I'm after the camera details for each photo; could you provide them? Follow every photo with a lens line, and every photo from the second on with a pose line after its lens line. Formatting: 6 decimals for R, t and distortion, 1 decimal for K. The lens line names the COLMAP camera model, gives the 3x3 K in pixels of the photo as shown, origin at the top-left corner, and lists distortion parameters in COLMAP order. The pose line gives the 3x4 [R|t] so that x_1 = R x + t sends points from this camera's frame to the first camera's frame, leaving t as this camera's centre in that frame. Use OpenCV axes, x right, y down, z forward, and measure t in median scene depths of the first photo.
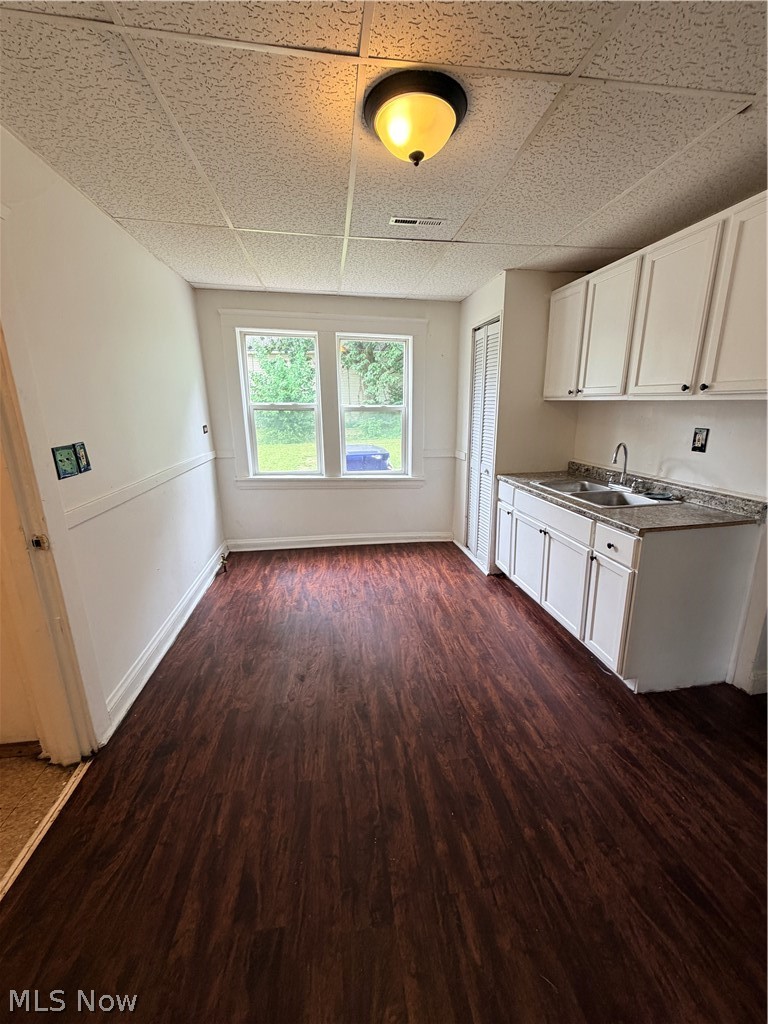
lens RADIAL K [[432.0, 0, 384.0], [0, 432.0, 512.0], [0, 0, 1]] dist [0.000754, 0.000074]
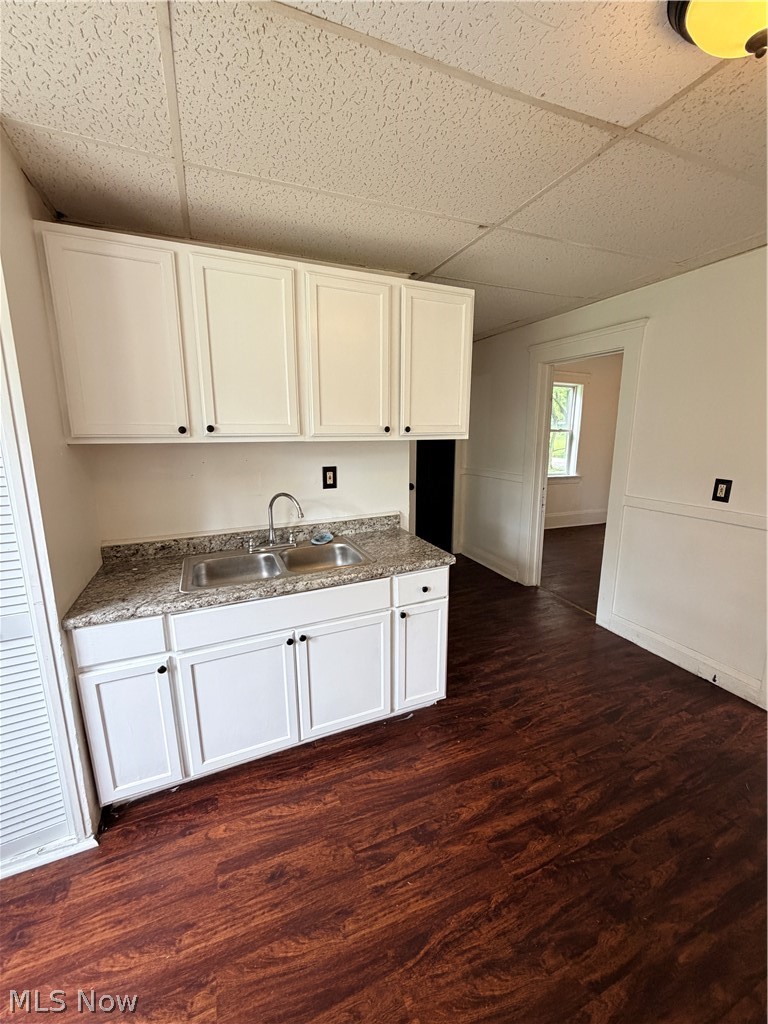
lens RADIAL K [[398.5, 0, 405.7], [0, 398.5, 505.2], [0, 0, 1]] dist [0.001409, 0.000322]
pose [[-0.273826, -0.166827, 0.947200, -0.234724], [0.243479, 0.940737, 0.236076, -0.269748], [-0.930450, 0.295267, -0.216979, 0.994473]]
